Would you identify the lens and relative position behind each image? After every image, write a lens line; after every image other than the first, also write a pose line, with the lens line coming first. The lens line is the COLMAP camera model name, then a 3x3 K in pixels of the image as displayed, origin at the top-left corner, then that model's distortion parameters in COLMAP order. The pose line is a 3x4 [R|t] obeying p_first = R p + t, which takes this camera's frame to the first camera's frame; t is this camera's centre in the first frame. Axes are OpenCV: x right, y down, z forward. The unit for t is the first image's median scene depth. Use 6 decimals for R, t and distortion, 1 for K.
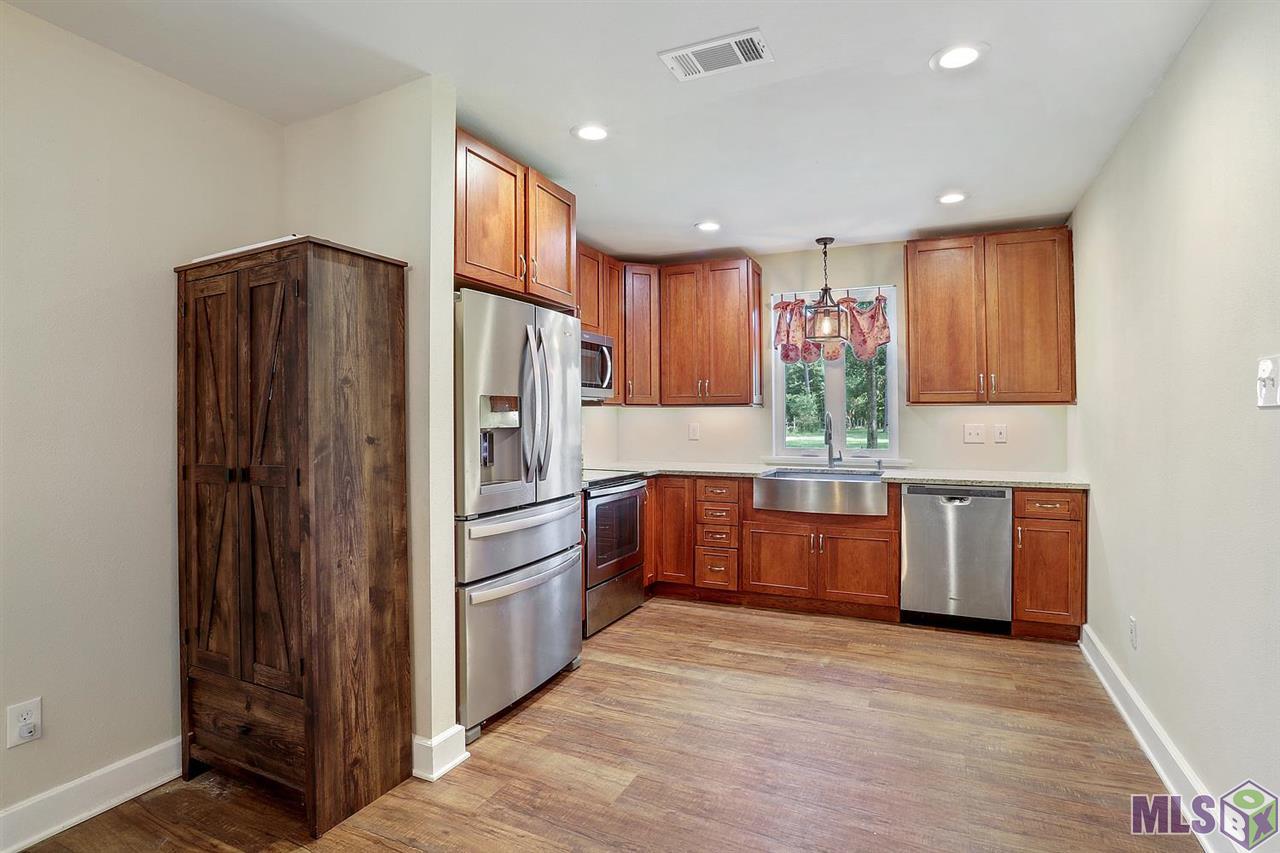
lens RADIAL K [[675.1, 0, 621.6], [0, 675.1, 381.1], [0, 0, 1]] dist [-0.002738, -0.000308]
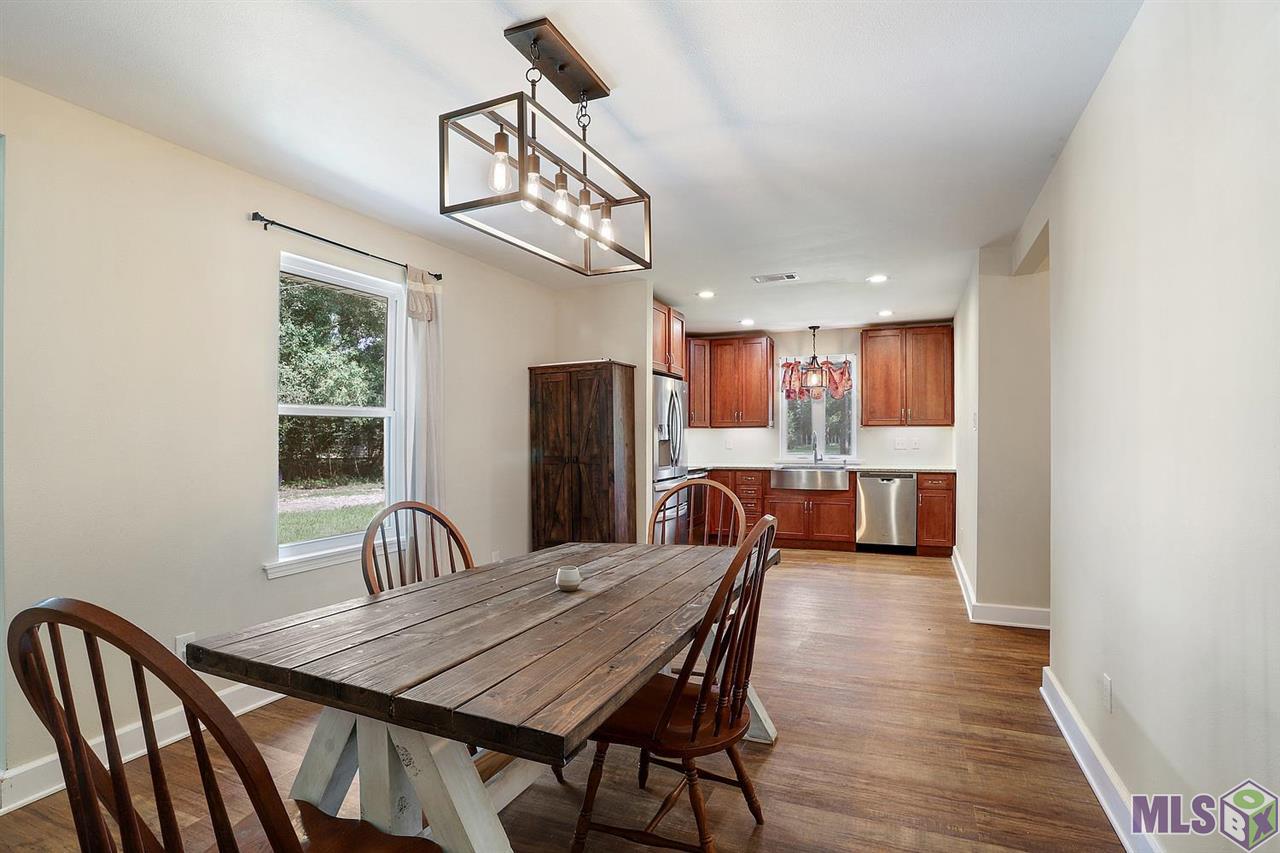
lens RADIAL K [[630.4, 0, 640.0], [0, 630.4, 426.5], [0, 0, 1]] dist [0.001415, 0.000731]
pose [[0.998979, -0.003925, 0.045017, -0.216151], [0.002161, 0.999231, 0.039157, -0.030344], [-0.045136, -0.039020, 0.998219, -0.590501]]
